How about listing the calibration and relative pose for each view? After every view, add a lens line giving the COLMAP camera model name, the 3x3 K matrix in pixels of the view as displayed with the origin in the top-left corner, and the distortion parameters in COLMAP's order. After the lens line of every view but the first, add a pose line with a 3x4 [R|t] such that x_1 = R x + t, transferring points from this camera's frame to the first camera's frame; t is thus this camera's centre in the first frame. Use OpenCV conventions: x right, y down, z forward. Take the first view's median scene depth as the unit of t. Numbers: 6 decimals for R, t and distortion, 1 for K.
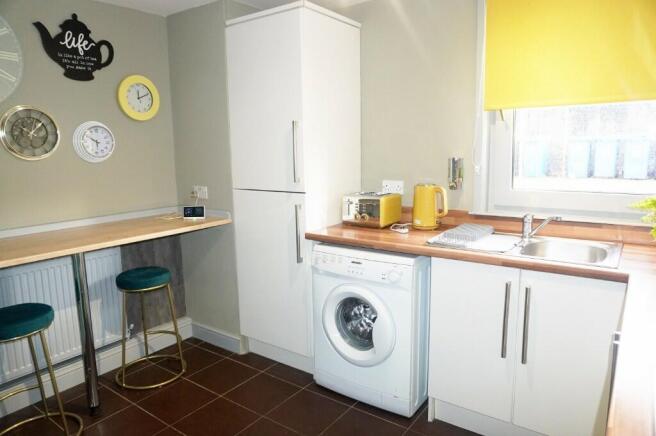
lens RADIAL K [[440.9, 0, 325.9], [0, 440.9, 216.6], [0, 0, 1]] dist [-0.012317, -0.004269]
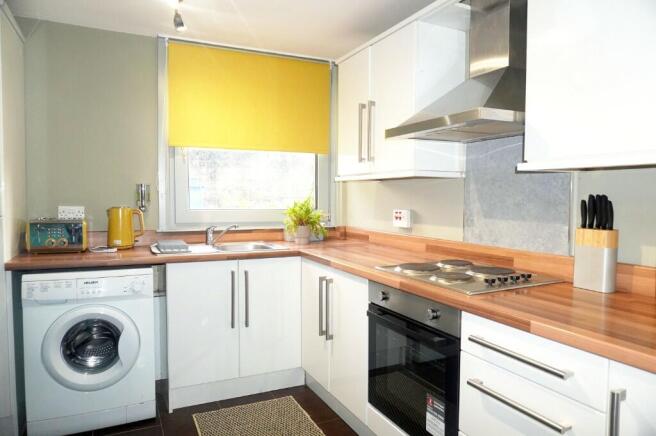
lens RADIAL K [[440.9, 0, 330.5], [0, 440.9, 220.1], [0, 0, 1]] dist [-0.012317, -0.004269]
pose [[0.456423, -0.016164, 0.889616, -0.390873], [0.116727, 0.992282, -0.041858, 0.049335], [-0.882073, 0.122947, 0.454787, 0.046951]]
